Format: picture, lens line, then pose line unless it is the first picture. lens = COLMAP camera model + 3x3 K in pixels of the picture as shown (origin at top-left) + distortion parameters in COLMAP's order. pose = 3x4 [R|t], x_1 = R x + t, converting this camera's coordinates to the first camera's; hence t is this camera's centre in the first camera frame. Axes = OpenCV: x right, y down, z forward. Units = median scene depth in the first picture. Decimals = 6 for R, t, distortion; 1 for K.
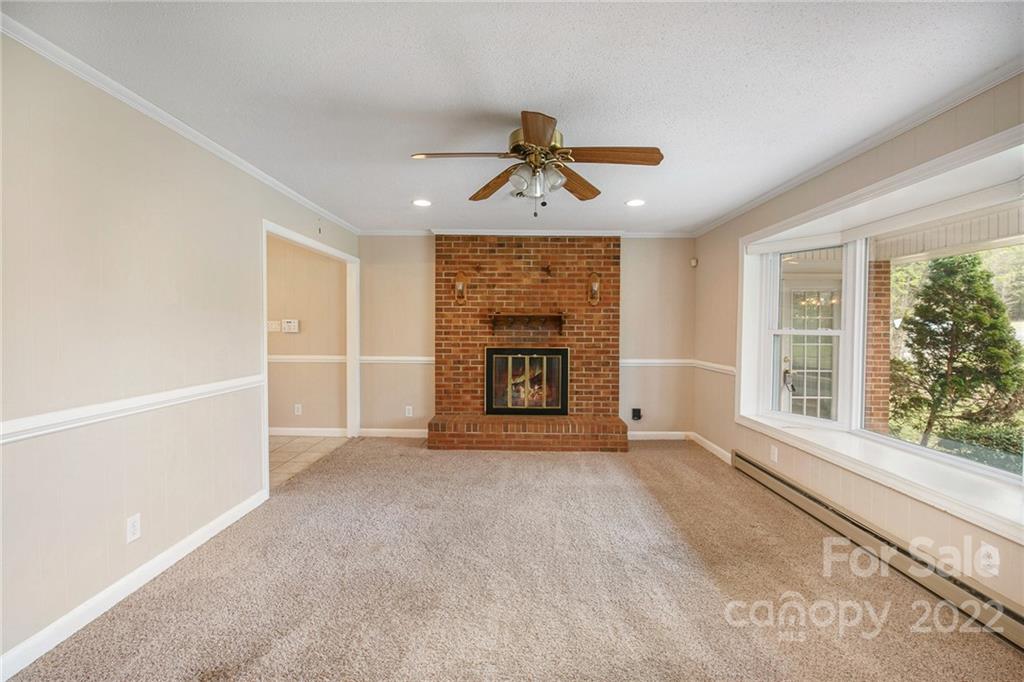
lens RADIAL K [[458.4, 0, 513.8], [0, 458.4, 331.0], [0, 0, 1]] dist [0.004210, -0.008046]
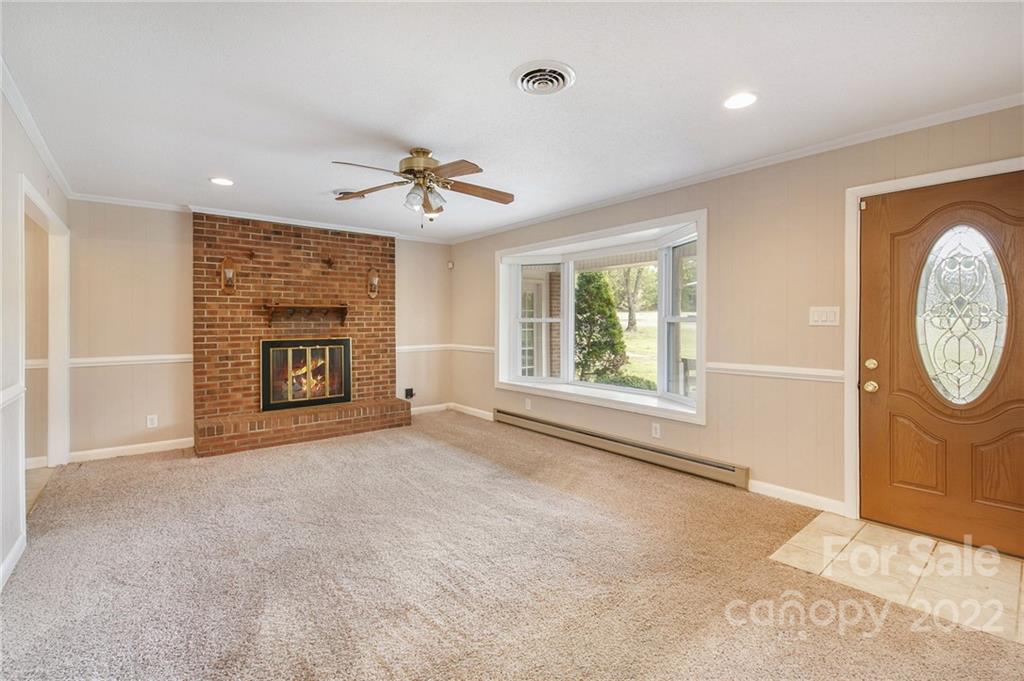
lens RADIAL K [[458.4, 0, 513.2], [0, 458.4, 337.4], [0, 0, 1]] dist [0.004210, -0.008046]
pose [[0.772921, -0.032583, 0.633666, -0.261642], [0.013237, 0.999291, 0.035237, 0.003296], [-0.634365, -0.018847, 0.772804, -0.056976]]
